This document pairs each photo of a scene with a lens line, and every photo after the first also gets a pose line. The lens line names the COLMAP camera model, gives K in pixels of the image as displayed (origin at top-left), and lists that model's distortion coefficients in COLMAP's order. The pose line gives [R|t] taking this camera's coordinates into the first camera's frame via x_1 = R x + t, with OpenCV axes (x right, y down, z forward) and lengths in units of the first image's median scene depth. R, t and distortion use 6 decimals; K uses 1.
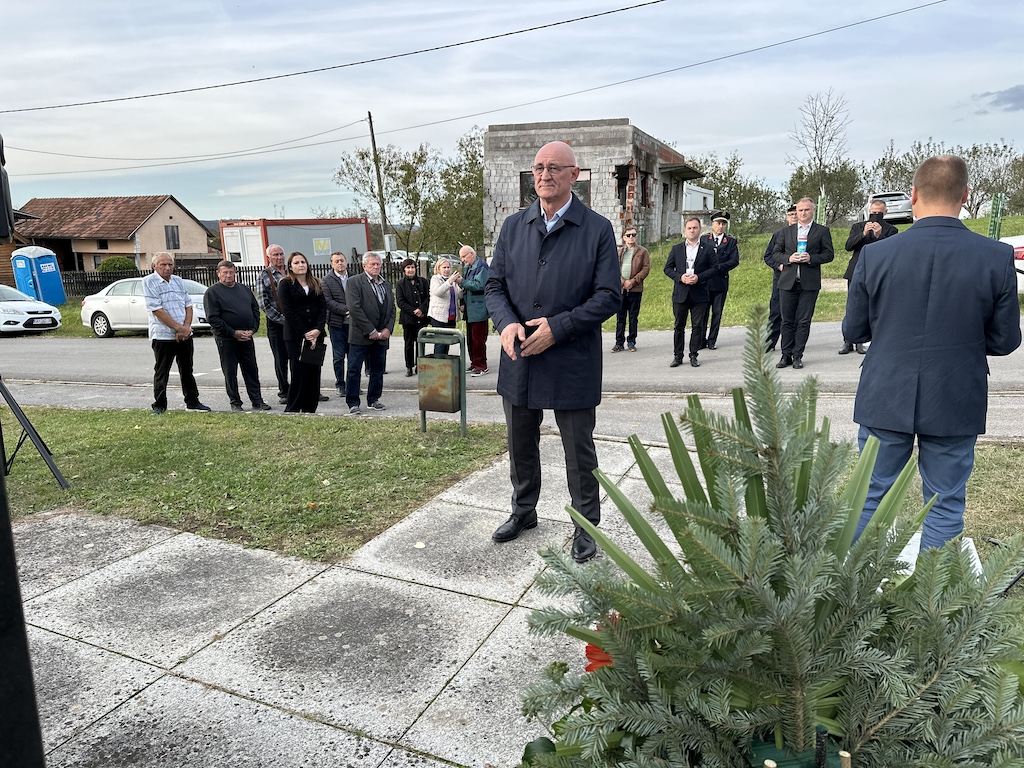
lens RADIAL K [[718.3, 0, 509.5], [0, 718.3, 386.0], [0, 0, 1]] dist [0.048028, -0.057084]
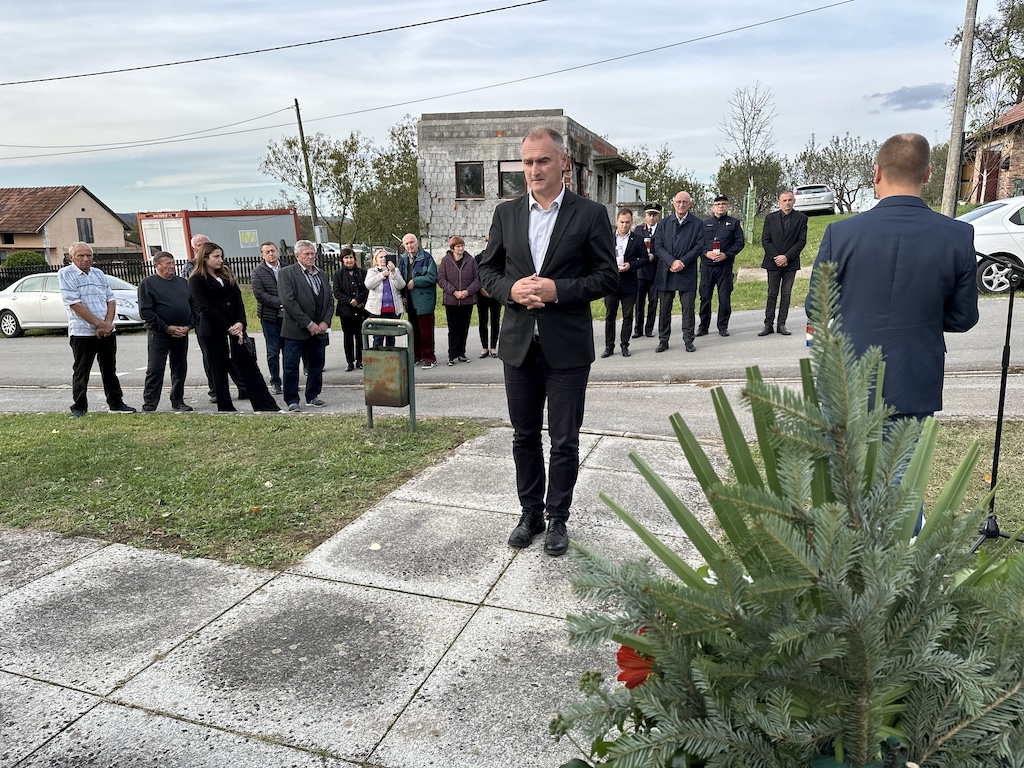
lens RADIAL K [[718.3, 0, 515.4], [0, 718.3, 391.4], [0, 0, 1]] dist [0.048028, -0.057084]
pose [[0.995257, -0.023964, 0.094283, -0.011515], [0.022397, 0.999593, 0.017646, 0.001990], [-0.094668, -0.015450, 0.995389, 0.018245]]
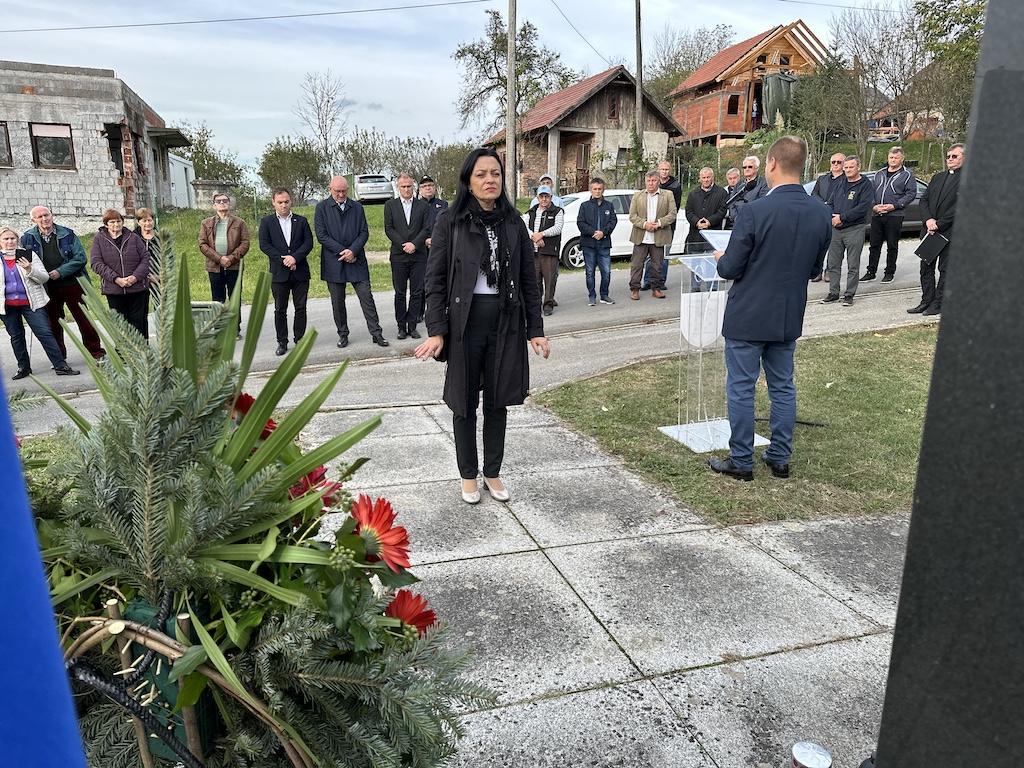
lens RADIAL K [[718.3, 0, 516.8], [0, 718.3, 380.8], [0, 0, 1]] dist [0.048028, -0.057084]
pose [[0.748663, -0.132170, 0.649642, -0.248723], [0.117310, 0.990873, 0.066403, -0.002369], [-0.652489, 0.026496, 0.757335, 0.091802]]
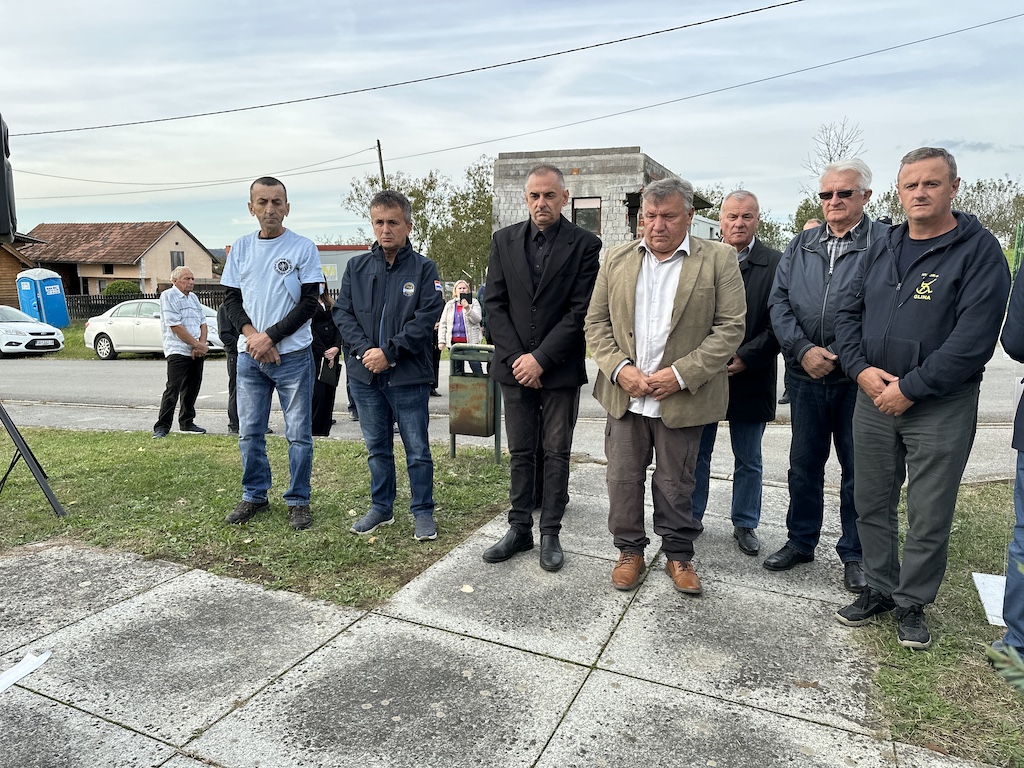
lens RADIAL K [[718.3, 0, 503.0], [0, 718.3, 381.1], [0, 0, 1]] dist [0.048028, -0.057084]
pose [[0.999902, 0.011960, -0.007222, -0.035876], [-0.012294, 0.998766, -0.048113, 0.006529], [0.006638, 0.048197, 0.998816, 0.058322]]
